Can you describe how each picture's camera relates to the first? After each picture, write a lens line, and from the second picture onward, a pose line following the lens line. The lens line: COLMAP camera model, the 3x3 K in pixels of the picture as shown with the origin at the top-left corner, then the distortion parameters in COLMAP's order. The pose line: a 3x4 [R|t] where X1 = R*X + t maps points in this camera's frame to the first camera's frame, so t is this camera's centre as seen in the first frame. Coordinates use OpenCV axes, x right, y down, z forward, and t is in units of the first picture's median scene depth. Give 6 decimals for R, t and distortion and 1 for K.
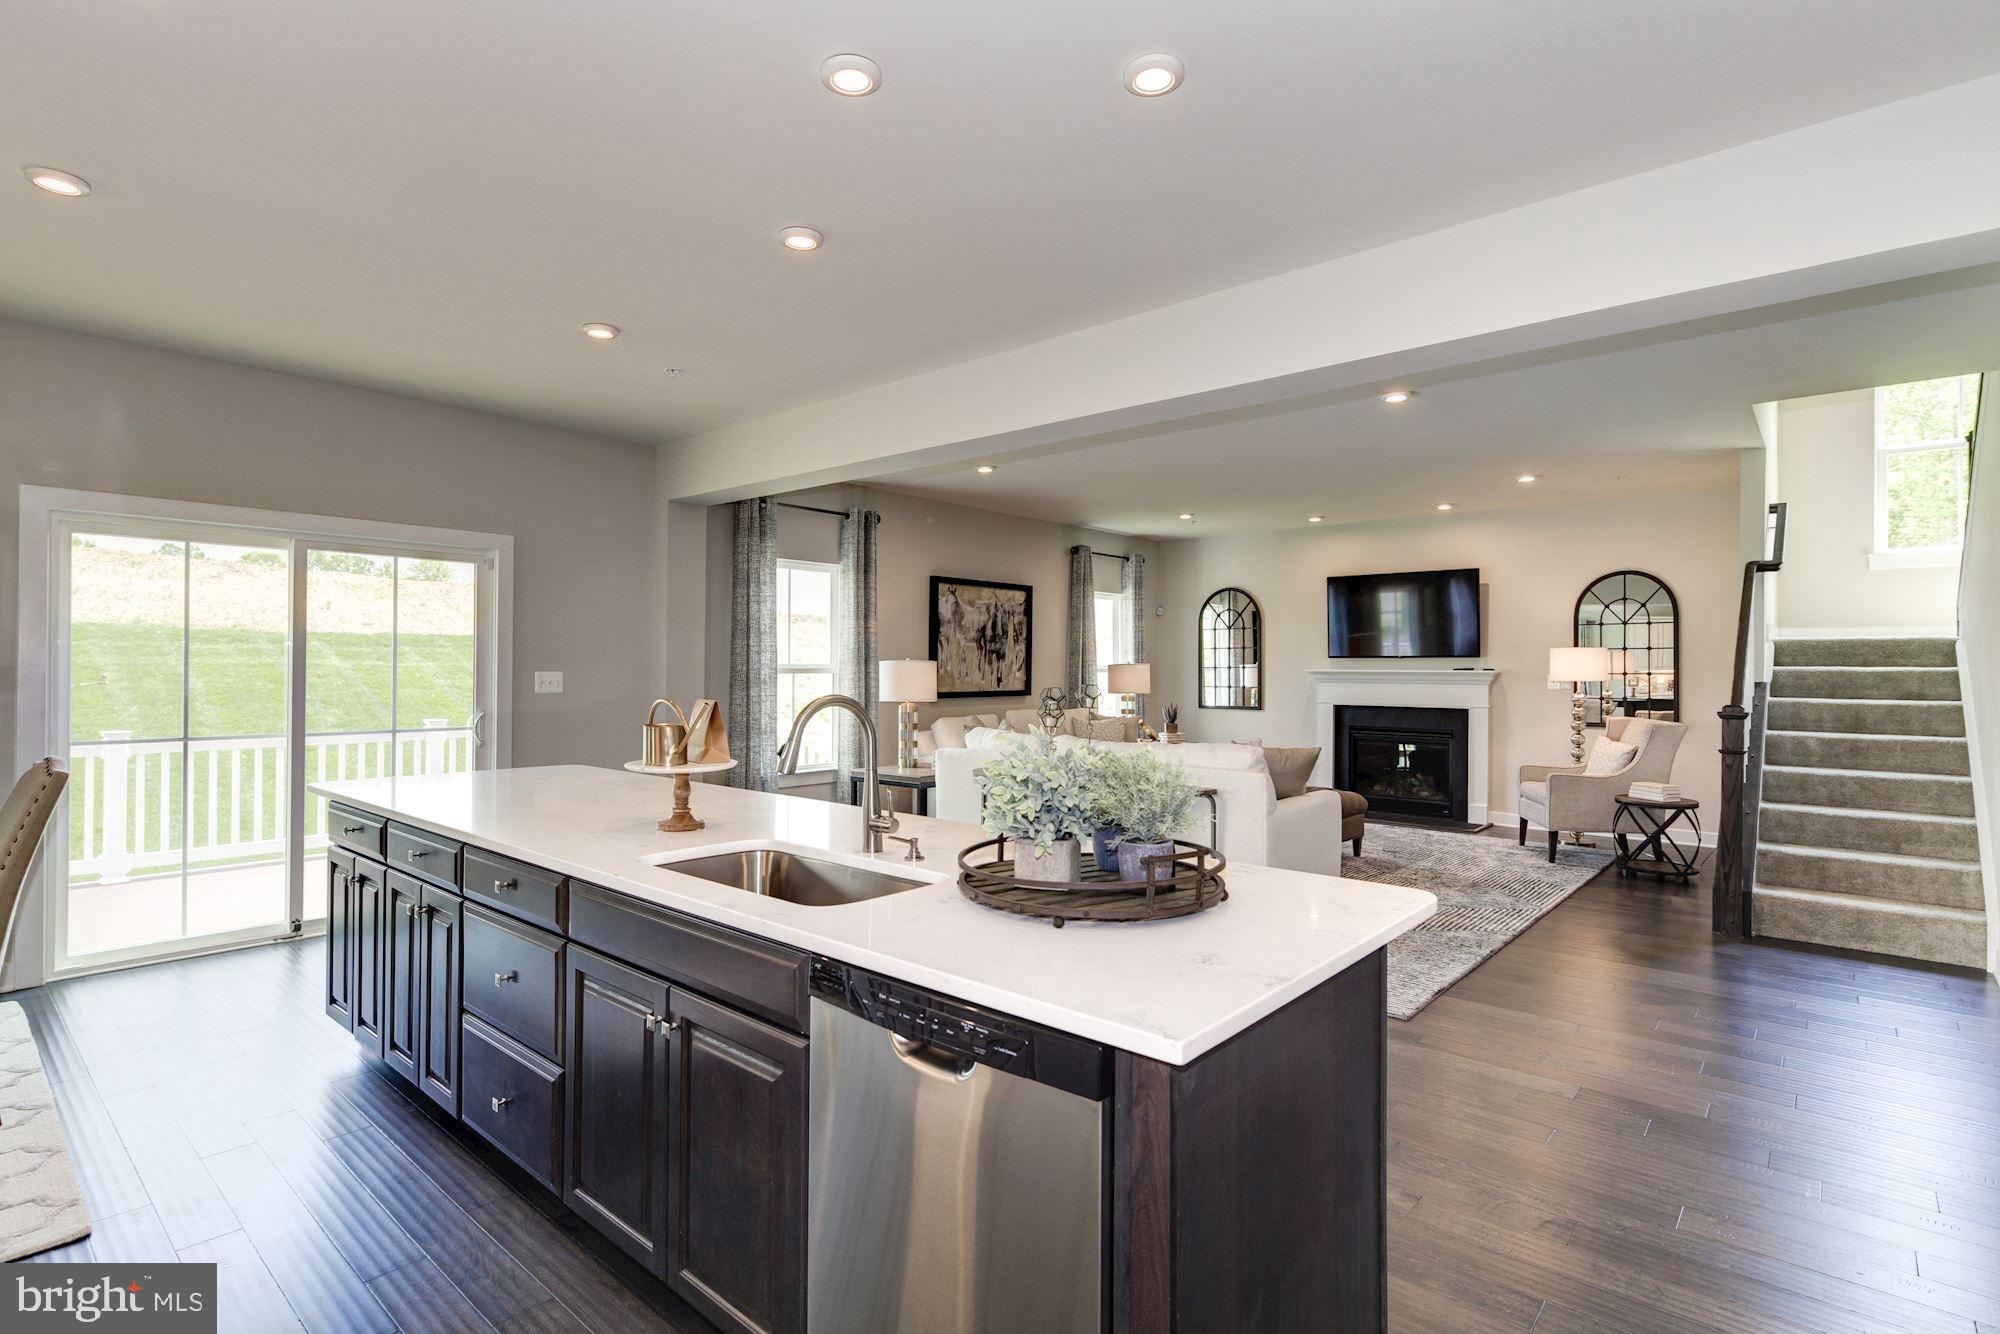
lens RADIAL K [[968.7, 0, 992.7], [0, 968.7, 660.5], [0, 0, 1]] dist [0.004789, -0.000162]
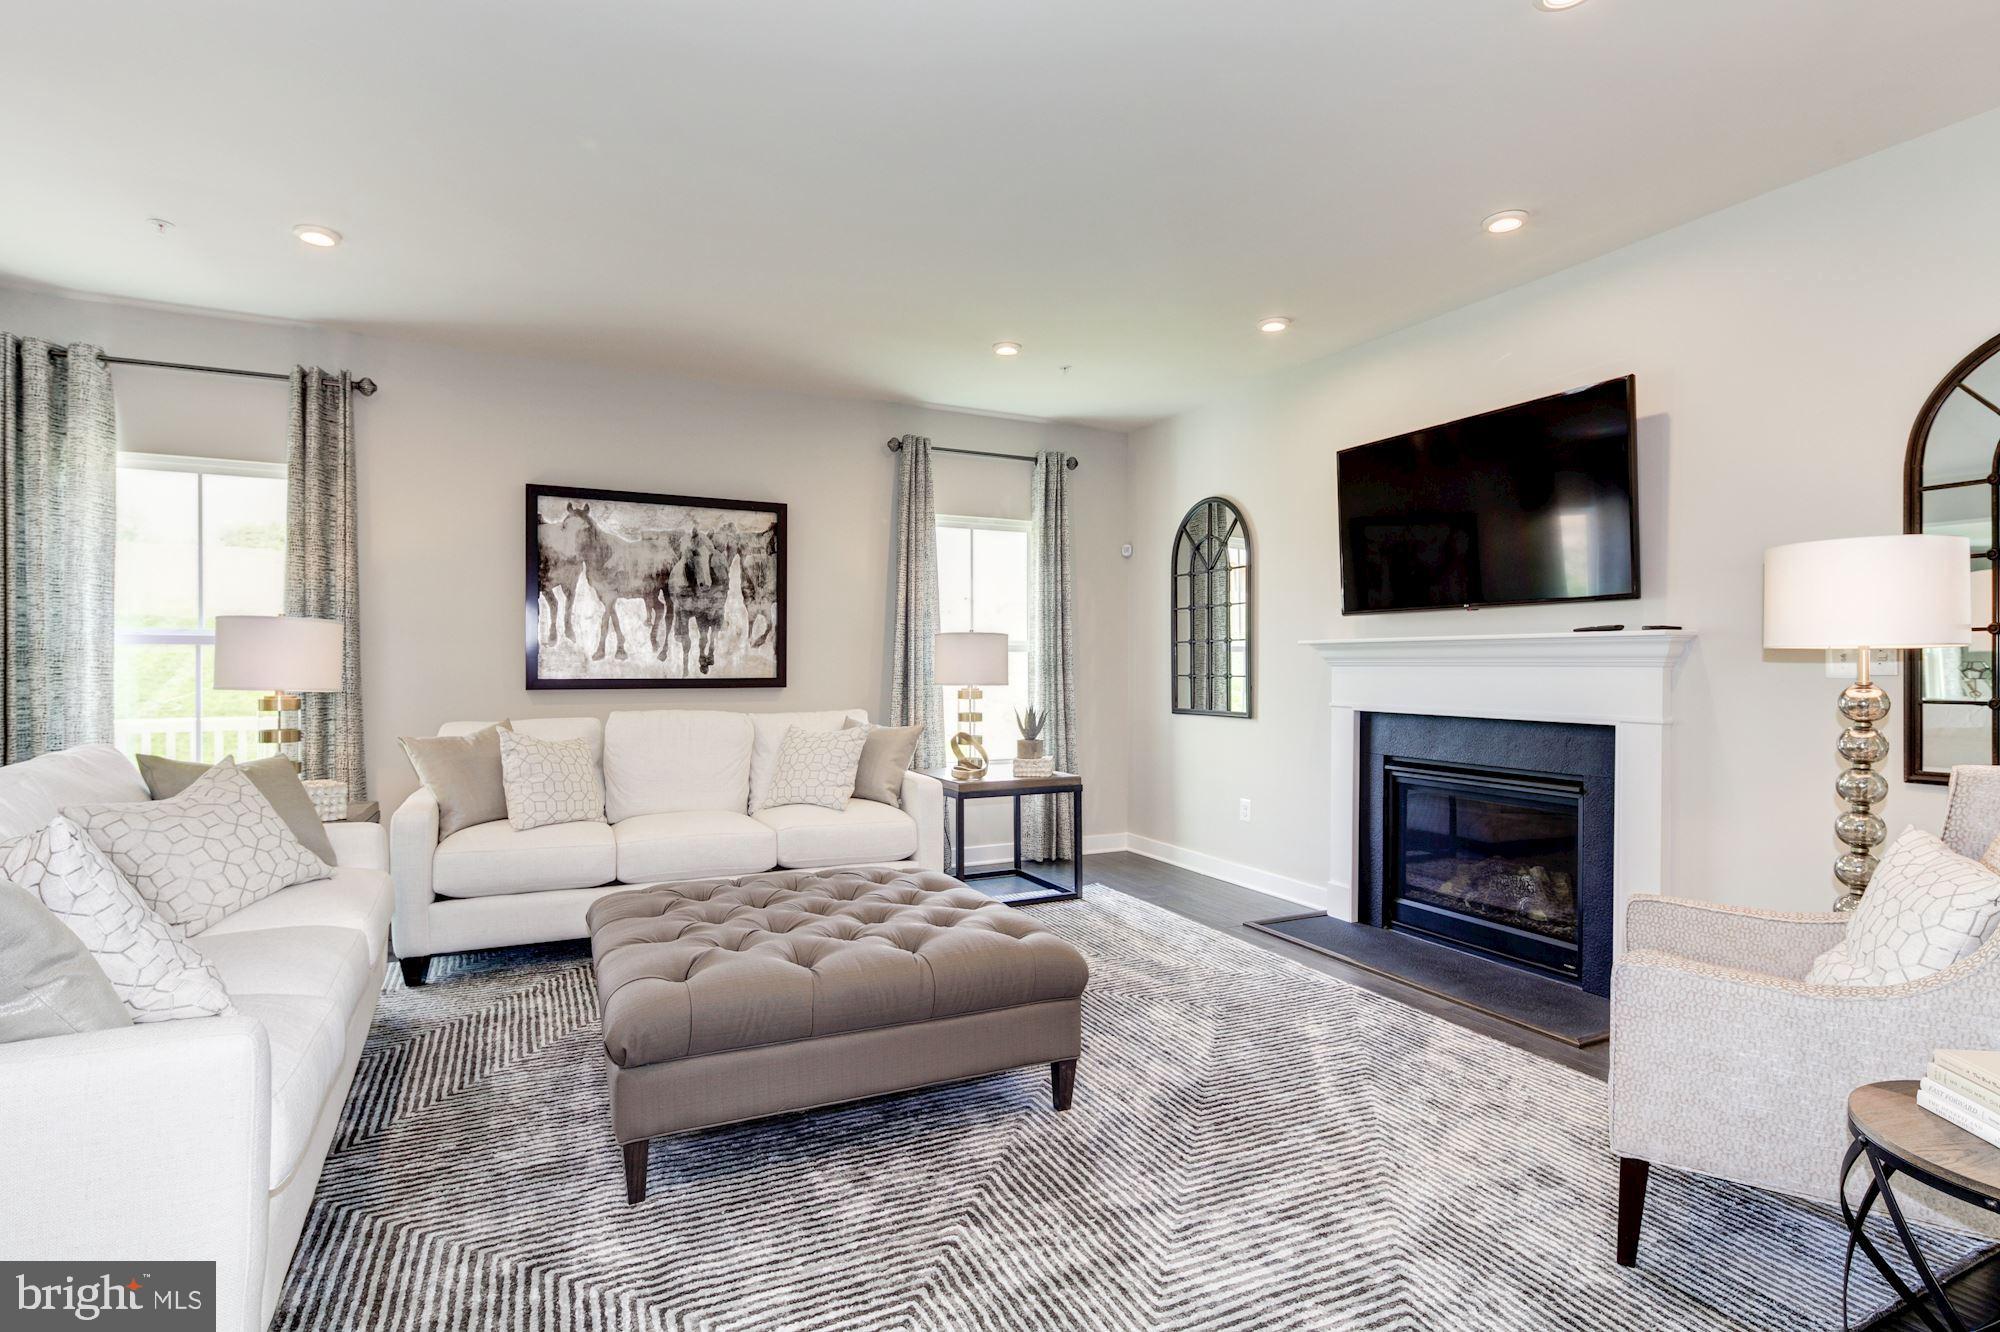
lens RADIAL K [[968.7, 0, 1019.3], [0, 968.7, 666.7], [0, 0, 1]] dist [0.004789, -0.000162]
pose [[0.933844, 0.006123, -0.357628, 0.400815], [0.002624, 0.999709, 0.023966, 0.010136], [0.357671, -0.023318, 0.933556, 0.504474]]
